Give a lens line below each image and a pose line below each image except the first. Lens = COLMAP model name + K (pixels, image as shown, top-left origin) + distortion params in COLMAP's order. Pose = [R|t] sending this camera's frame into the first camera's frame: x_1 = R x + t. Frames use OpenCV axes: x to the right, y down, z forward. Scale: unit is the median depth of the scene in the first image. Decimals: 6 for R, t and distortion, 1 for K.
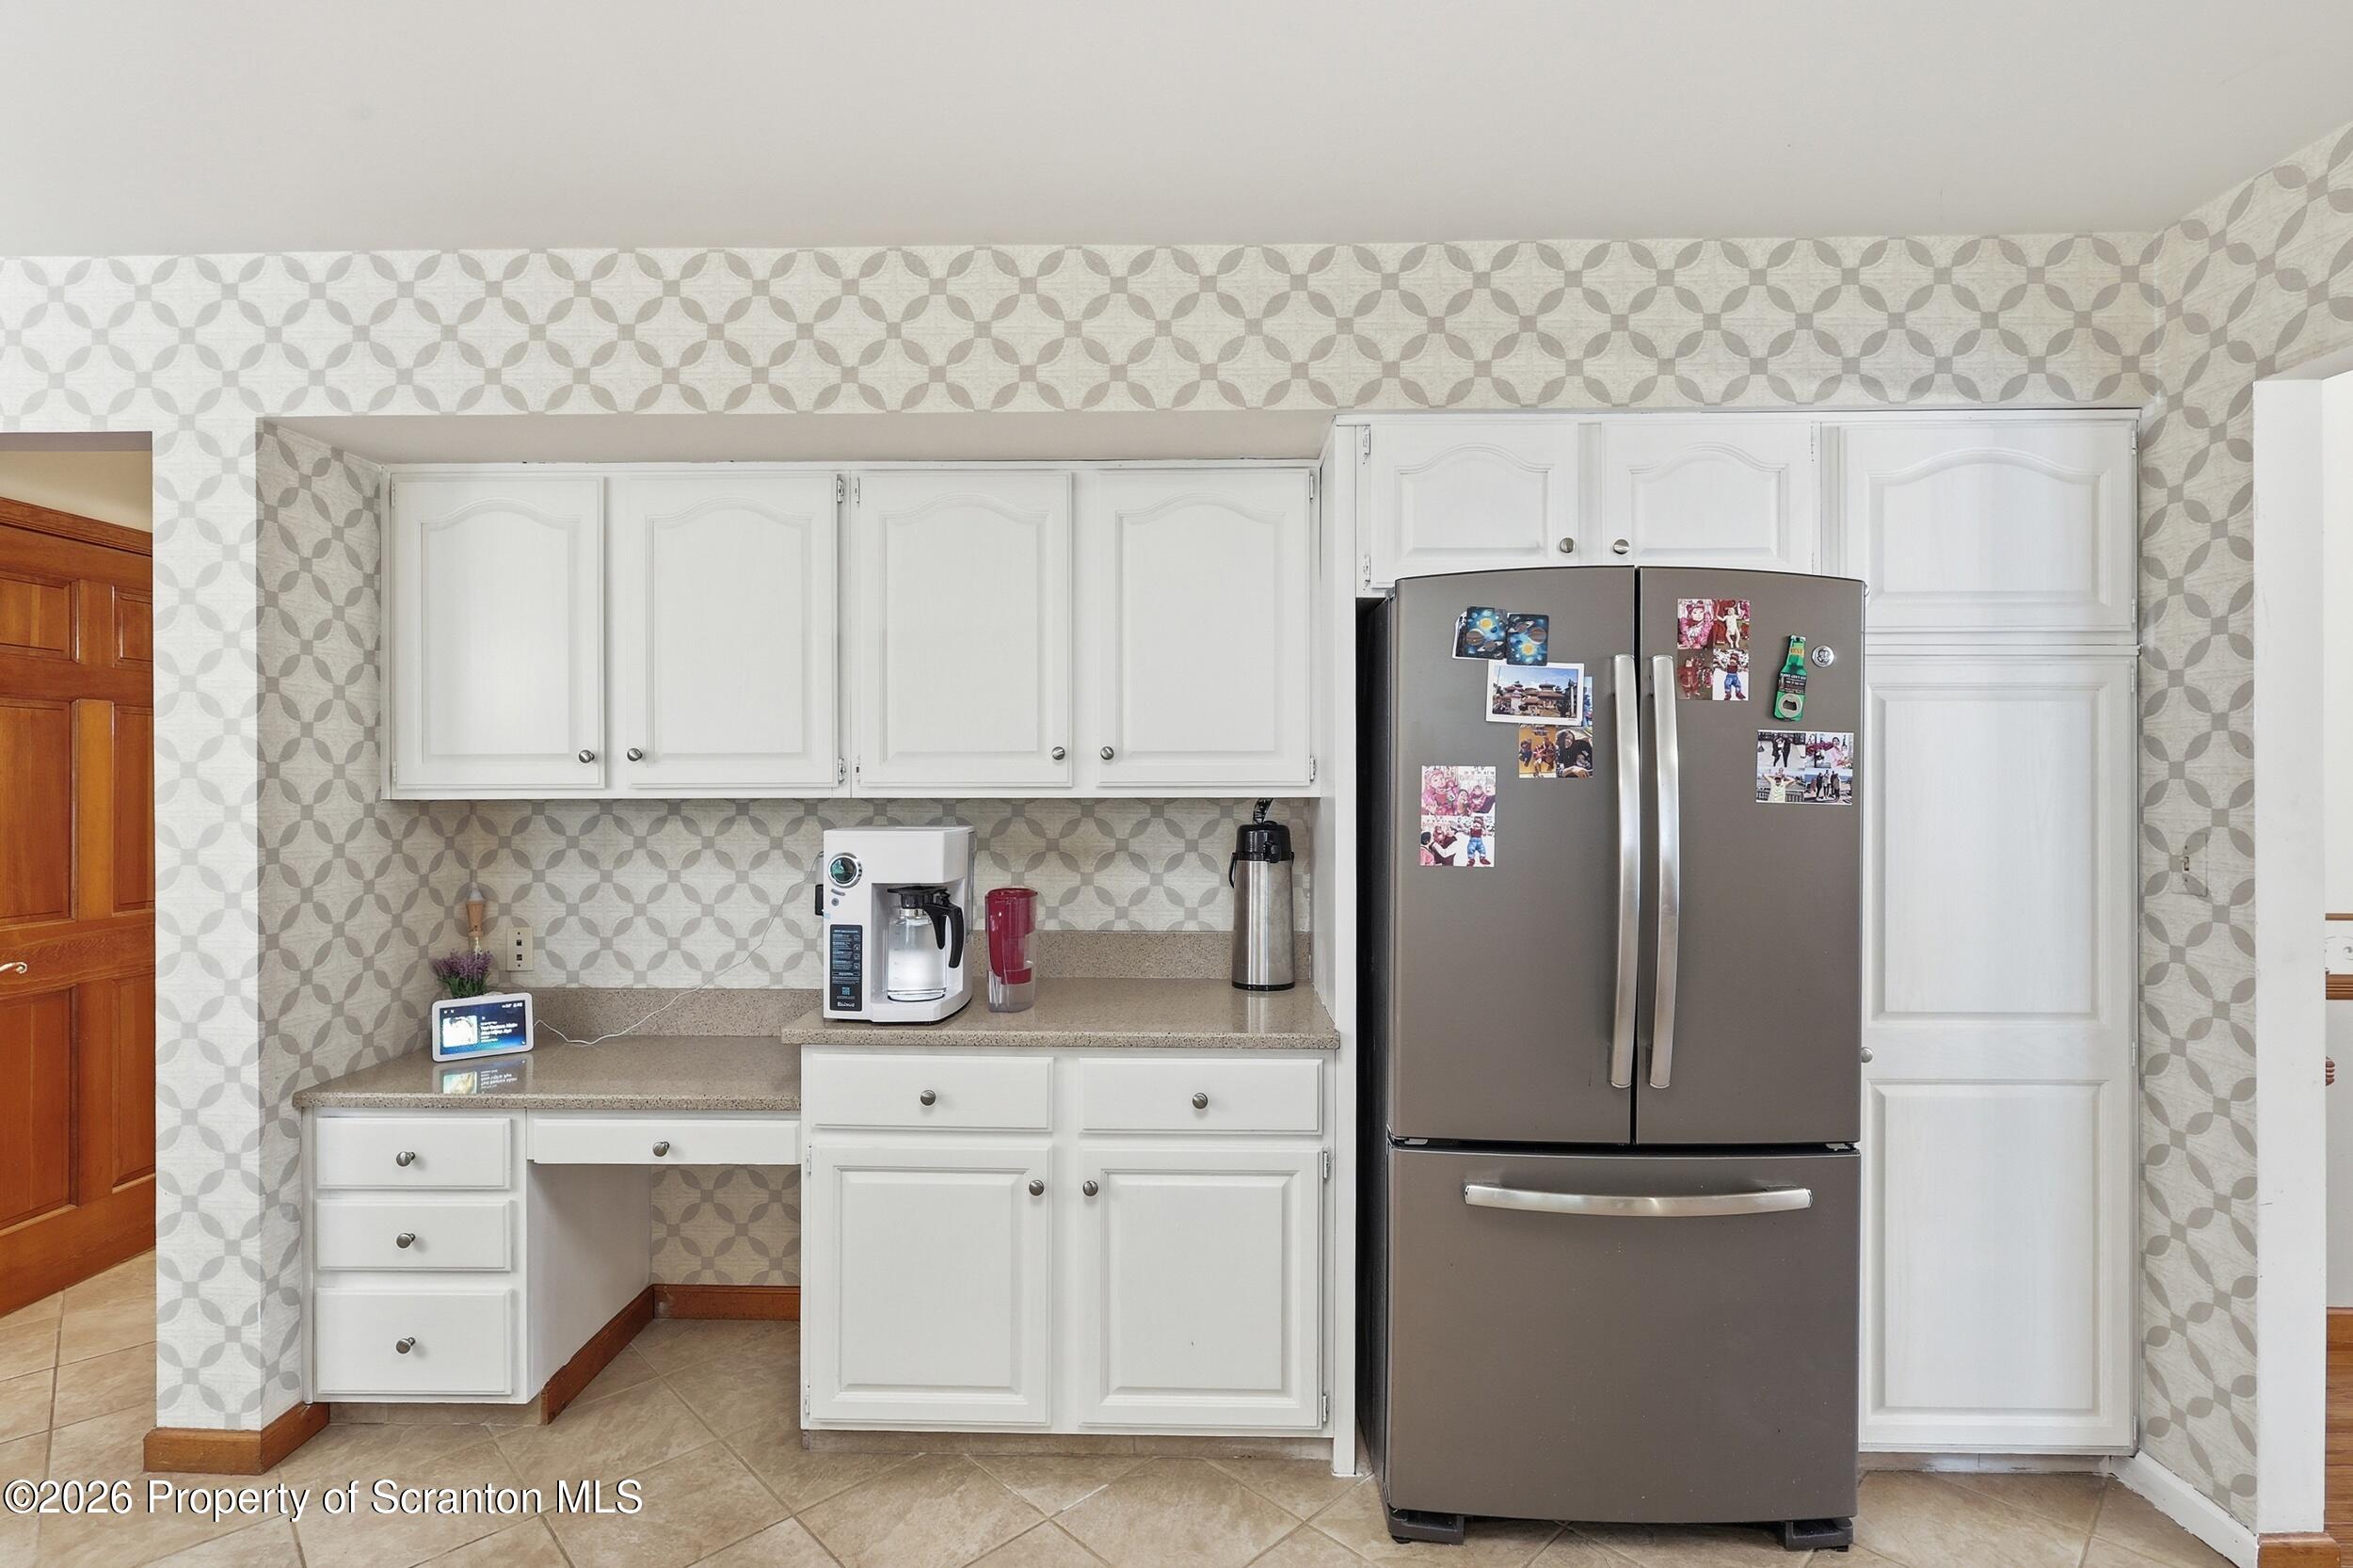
lens RADIAL K [[1110.1, 0, 1142.6], [0, 1110.1, 781.8], [0, 0, 1]] dist [-0.002494, 0.001066]
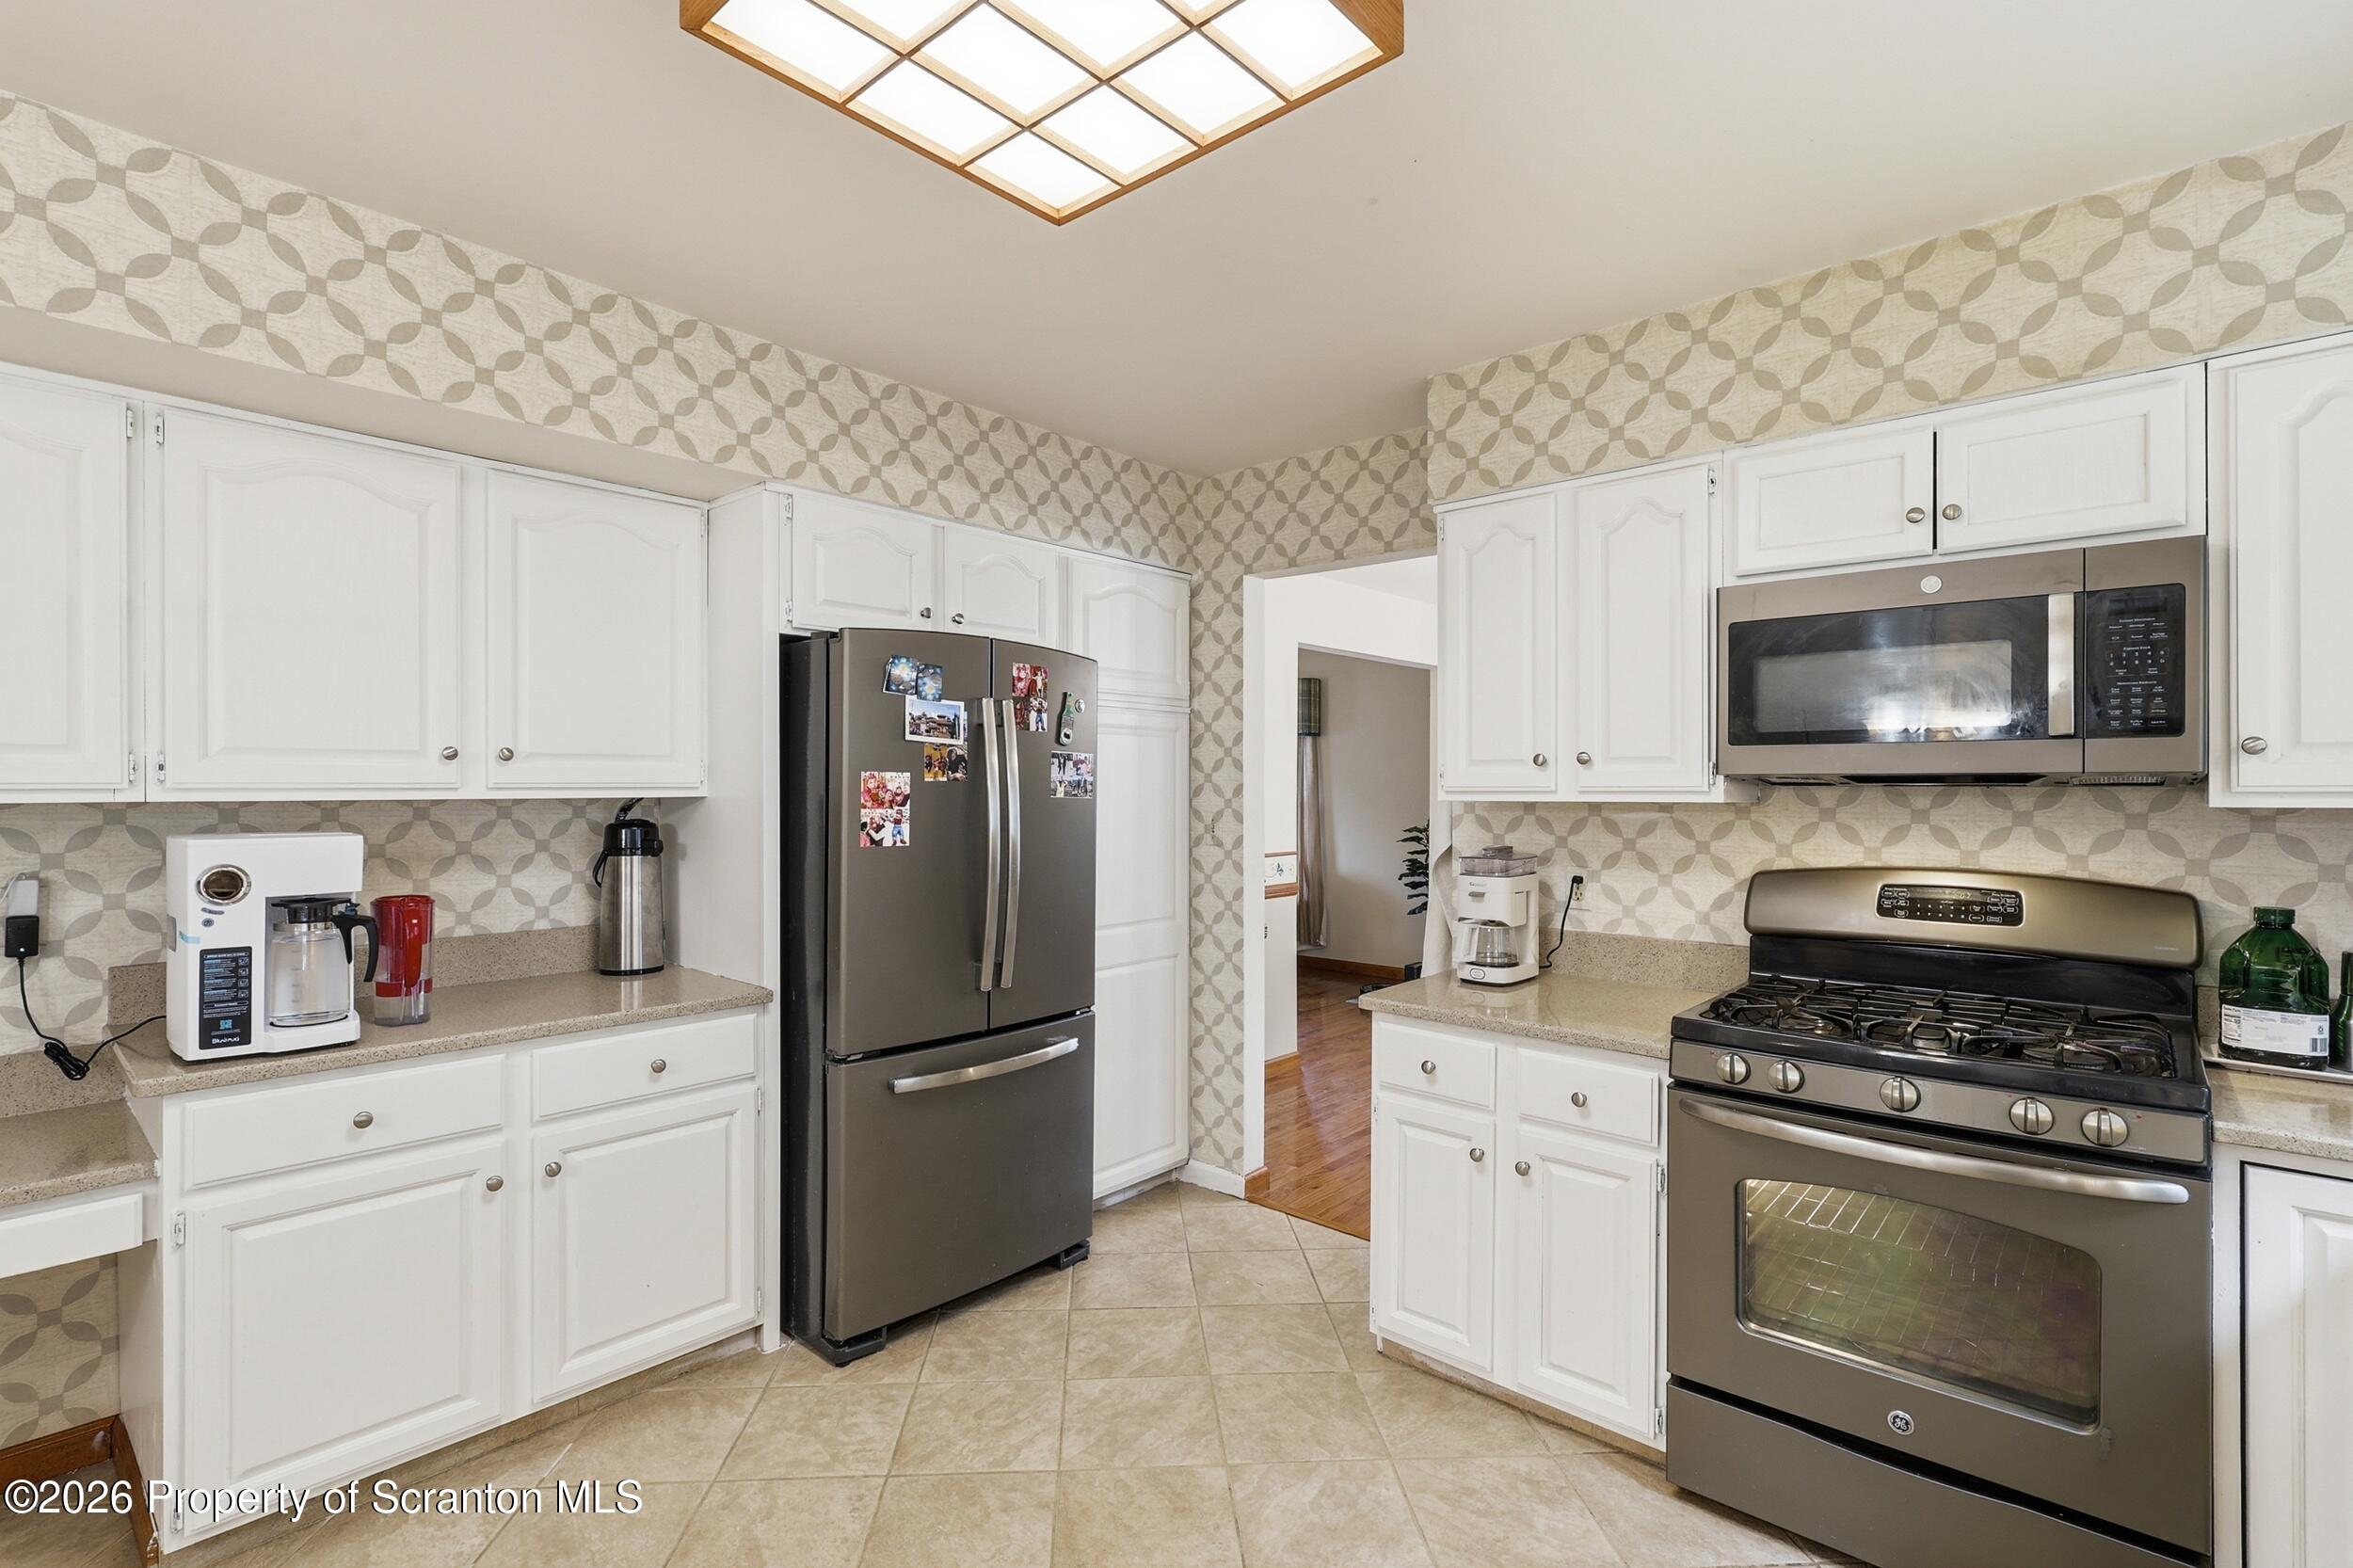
lens RADIAL K [[1097.5, 0, 1163.4], [0, 1097.5, 787.3], [0, 0, 1]] dist [-0.001902, 0.000973]
pose [[0.651486, -0.000806, 0.758660, -0.471612], [-0.002852, 0.999990, 0.003512, -0.001233], [-0.758655, -0.004452, 0.651478, -0.116891]]
